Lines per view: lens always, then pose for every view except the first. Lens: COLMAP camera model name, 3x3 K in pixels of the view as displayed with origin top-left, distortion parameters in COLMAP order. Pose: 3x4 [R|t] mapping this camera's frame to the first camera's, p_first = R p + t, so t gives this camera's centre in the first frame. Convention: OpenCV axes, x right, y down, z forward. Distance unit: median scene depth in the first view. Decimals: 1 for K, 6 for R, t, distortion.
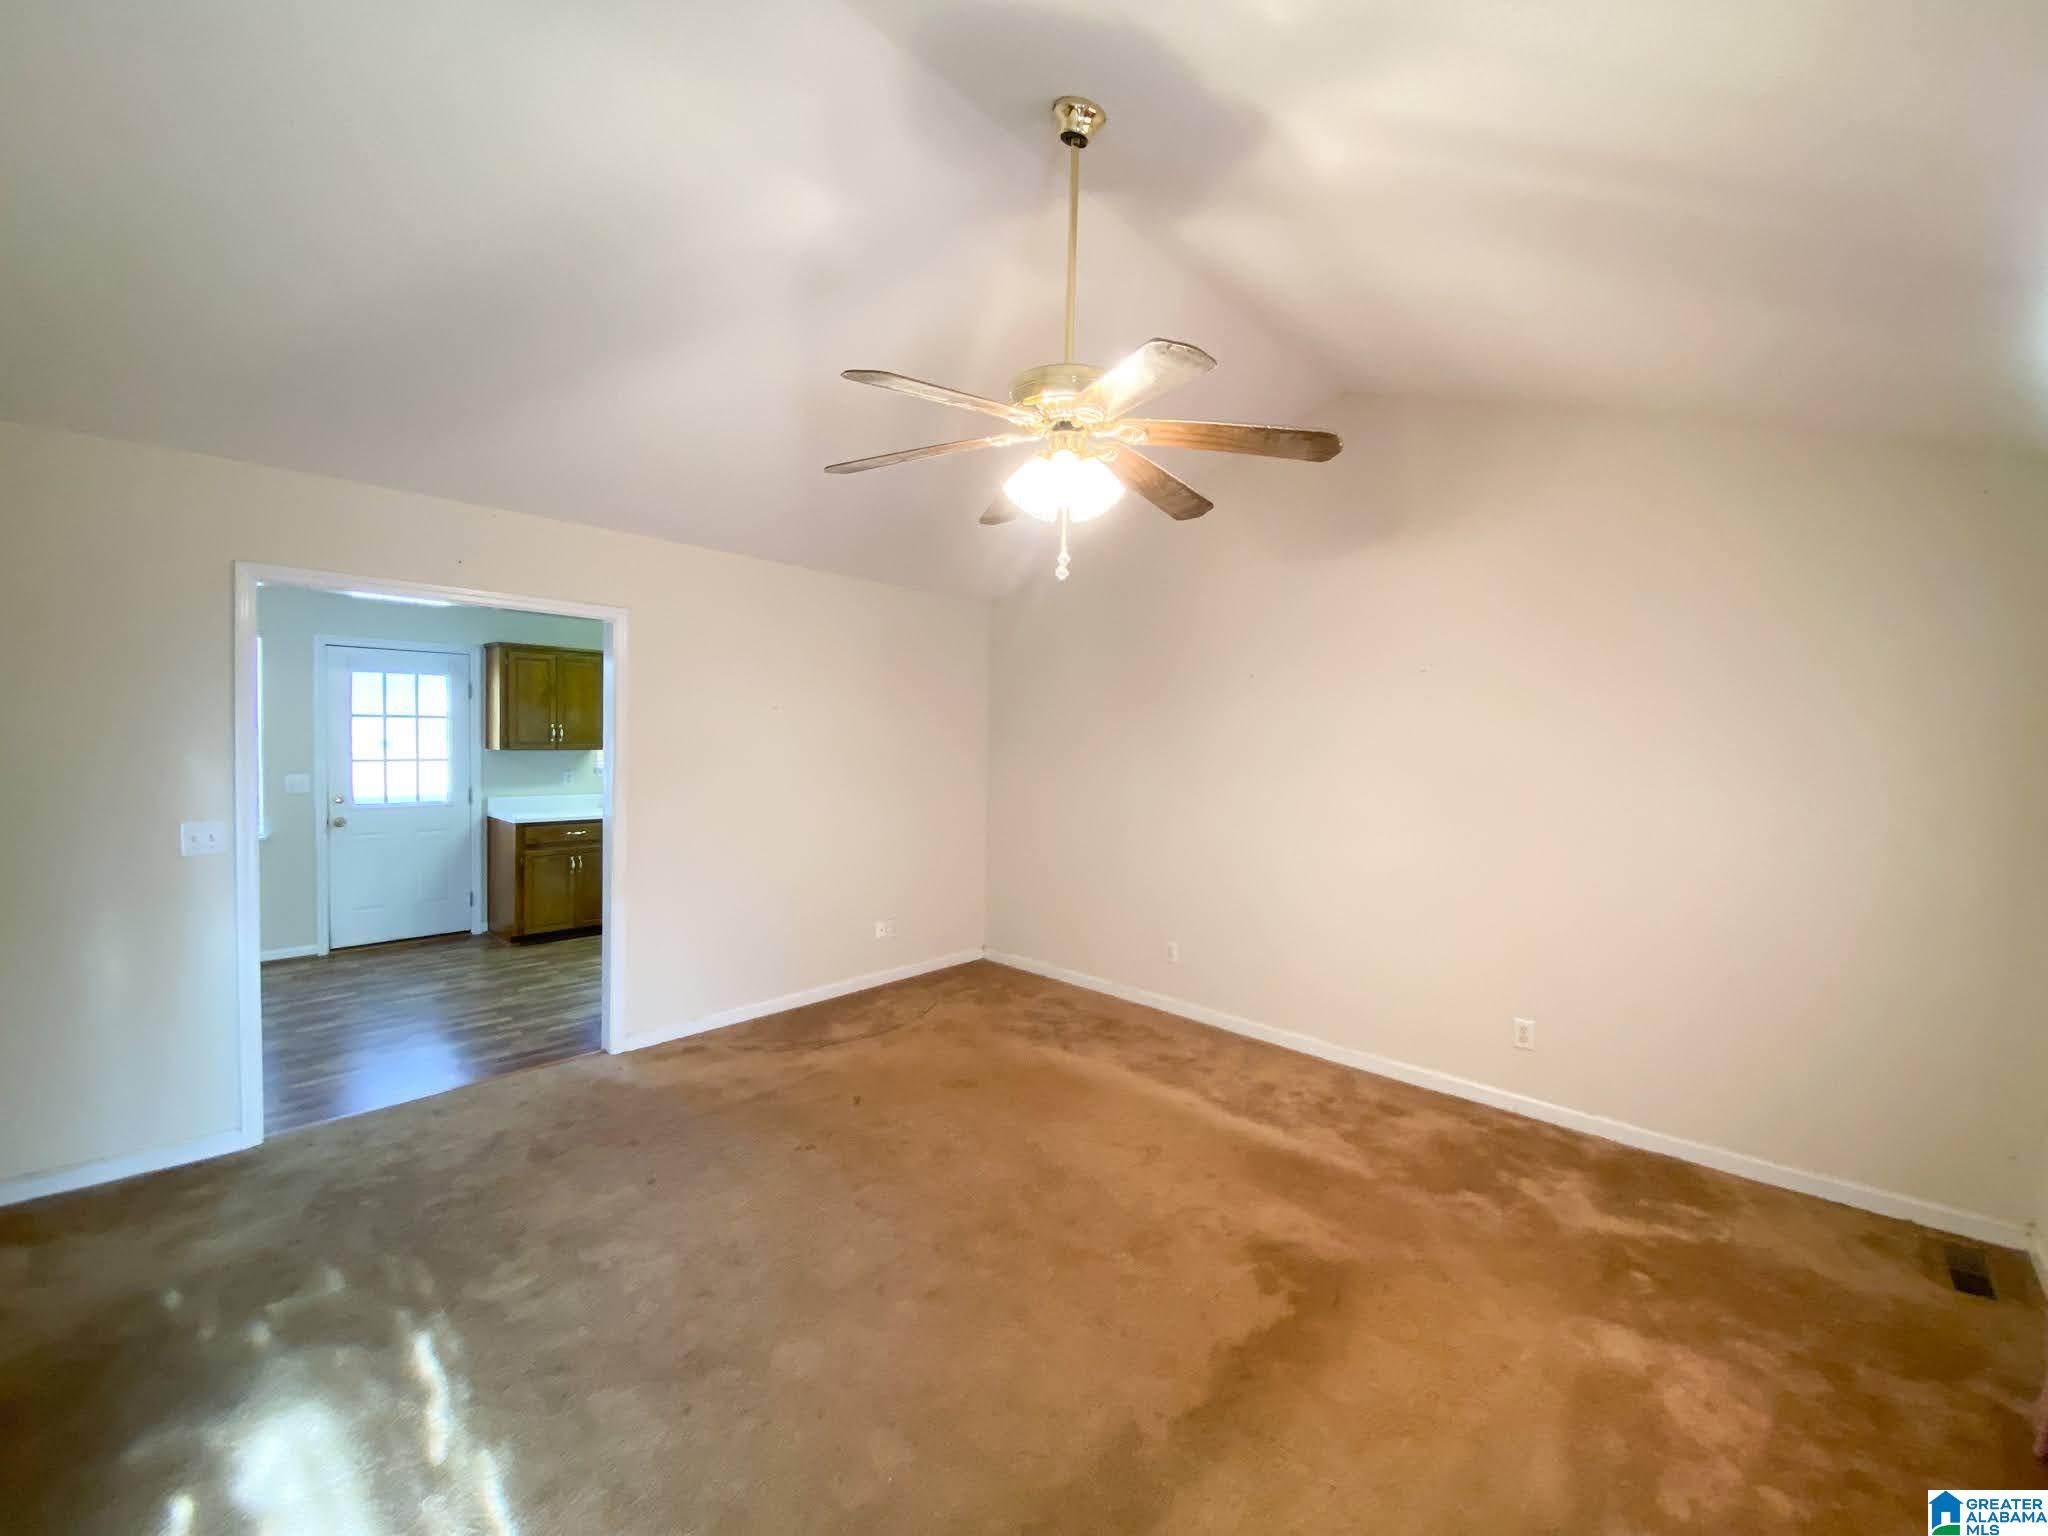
lens RADIAL K [[844.6, 0, 1021.9], [0, 844.6, 762.6], [0, 0, 1]] dist [0.015981, -0.018207]
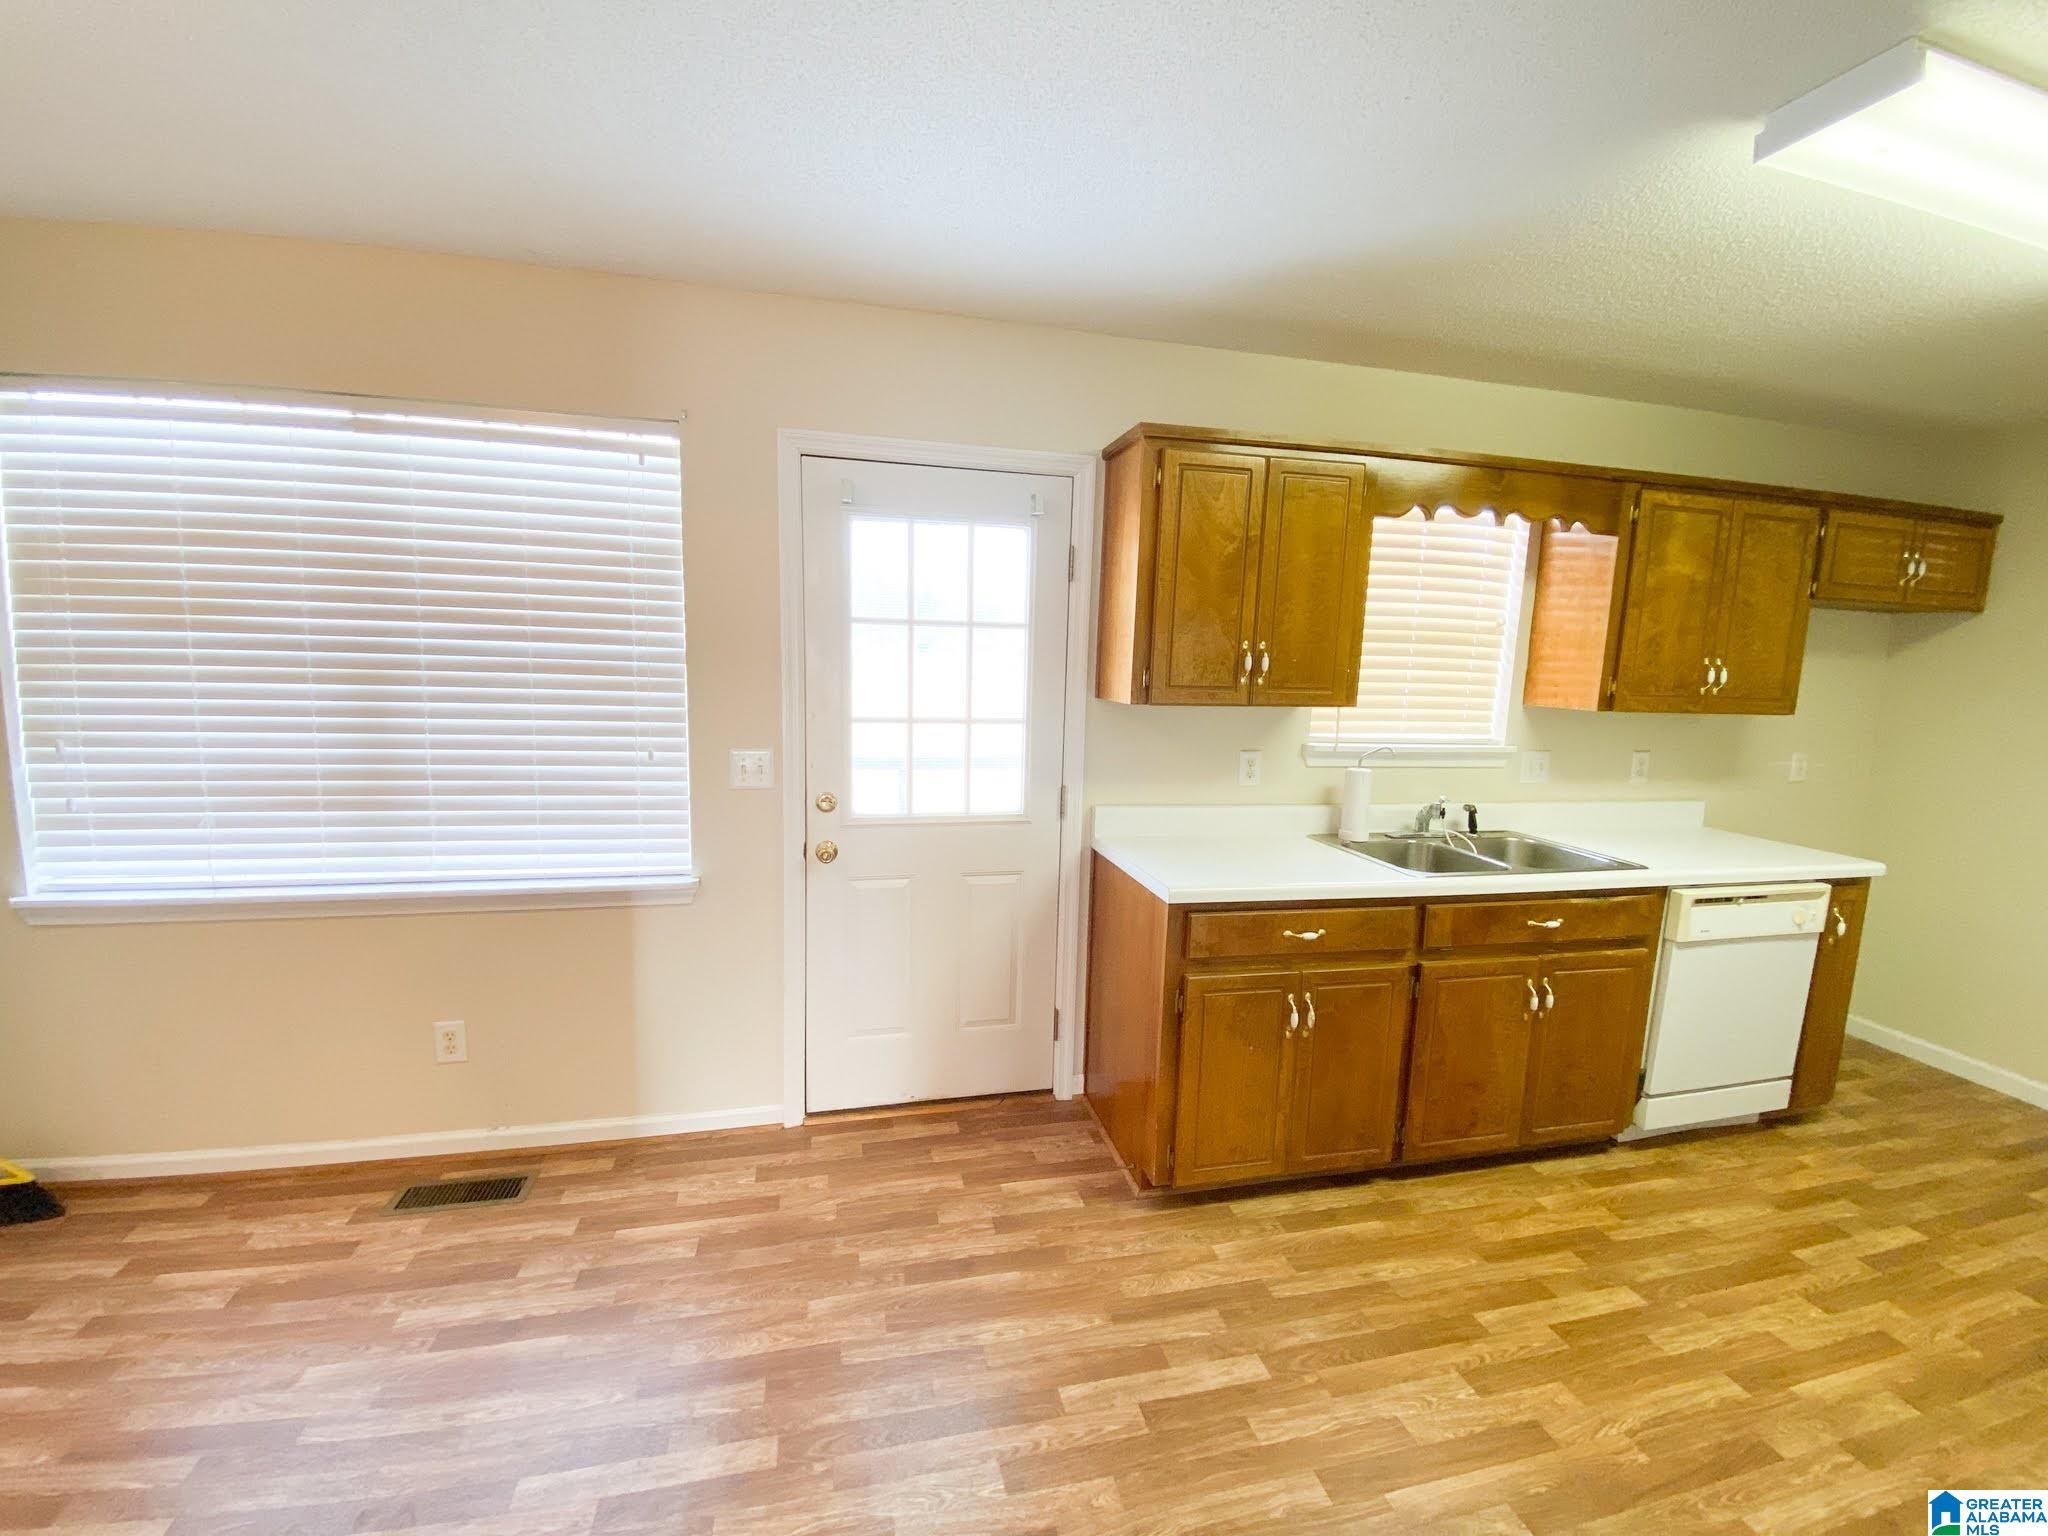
lens RADIAL K [[907.2, 0, 1011.7], [0, 907.2, 762.7], [0, 0, 1]] dist [0.040245, -0.034359]
pose [[0.830827, 0.072066, -0.551846, -0.419574], [-0.030491, 0.995986, 0.084161, -0.021618], [0.555695, -0.053097, 0.829689, 0.602454]]
